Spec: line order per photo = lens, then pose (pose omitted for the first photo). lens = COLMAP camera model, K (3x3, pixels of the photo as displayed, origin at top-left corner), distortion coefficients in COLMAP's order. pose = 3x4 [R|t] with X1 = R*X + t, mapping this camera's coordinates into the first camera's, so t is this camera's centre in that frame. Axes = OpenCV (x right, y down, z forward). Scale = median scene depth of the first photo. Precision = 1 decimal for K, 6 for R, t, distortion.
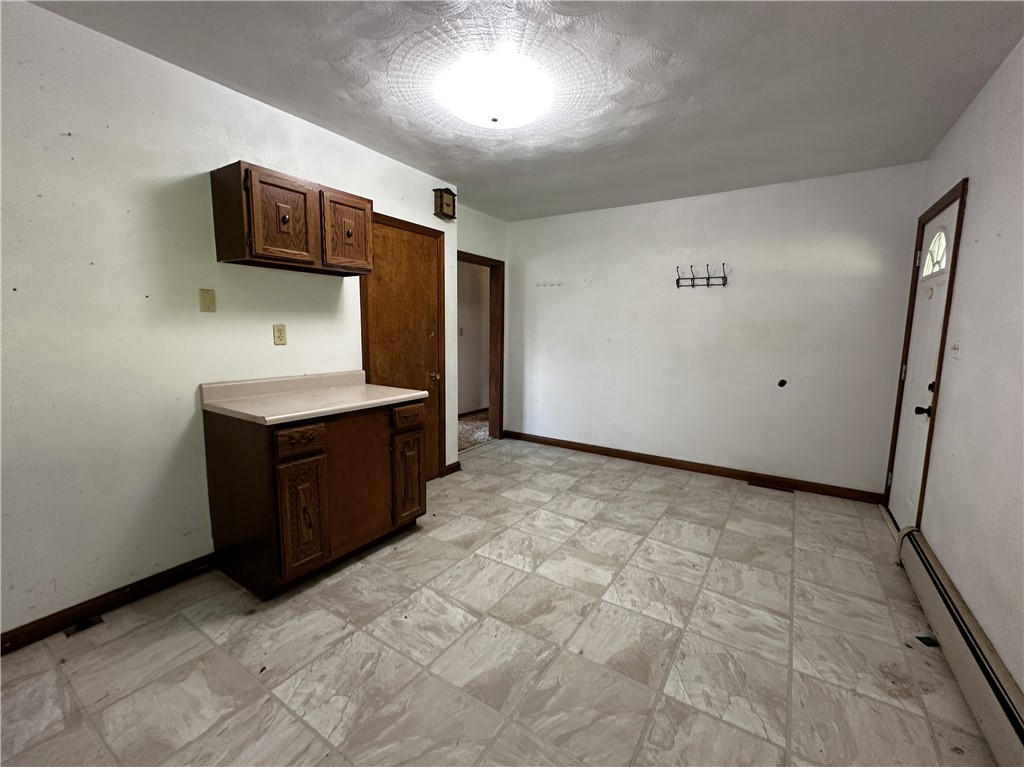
lens RADIAL K [[417.1, 0, 520.8], [0, 417.1, 382.9], [0, 0, 1]] dist [-0.001399, -0.000740]
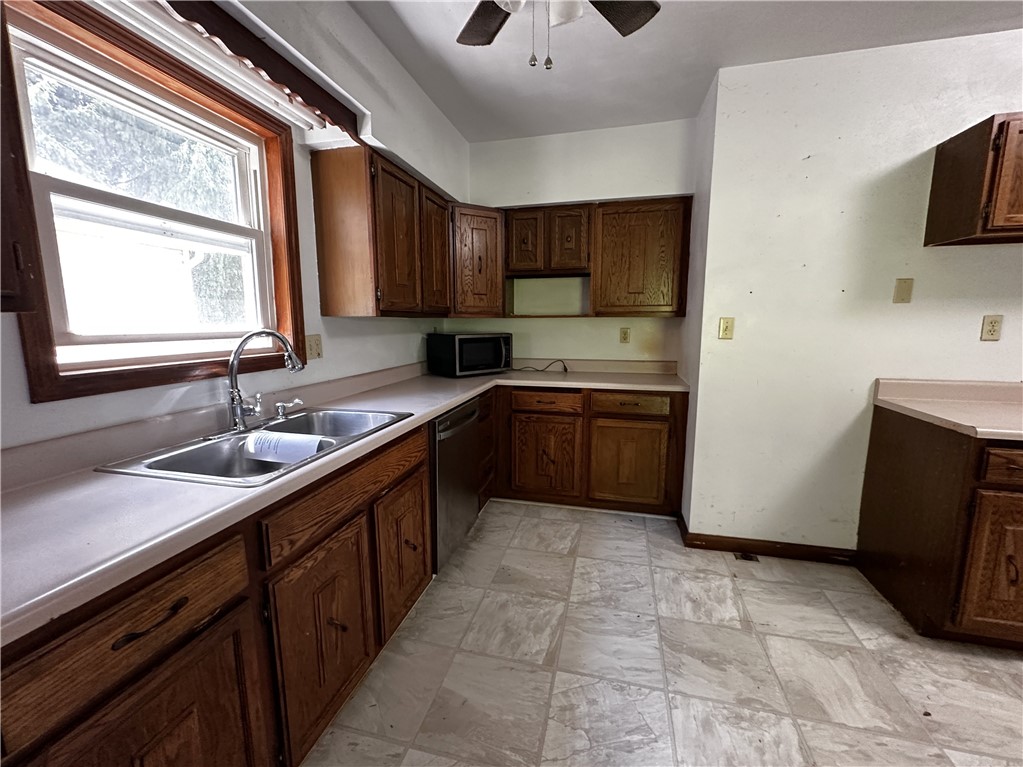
lens RADIAL K [[416.7, 0, 520.3], [0, 416.7, 382.9], [0, 0, 1]] dist [-0.001399, -0.000740]
pose [[0.331404, 0.123418, -0.935382, -0.150584], [-0.114225, 0.989363, 0.090071, 0.022962], [0.936549, 0.076994, 0.341976, -0.116876]]
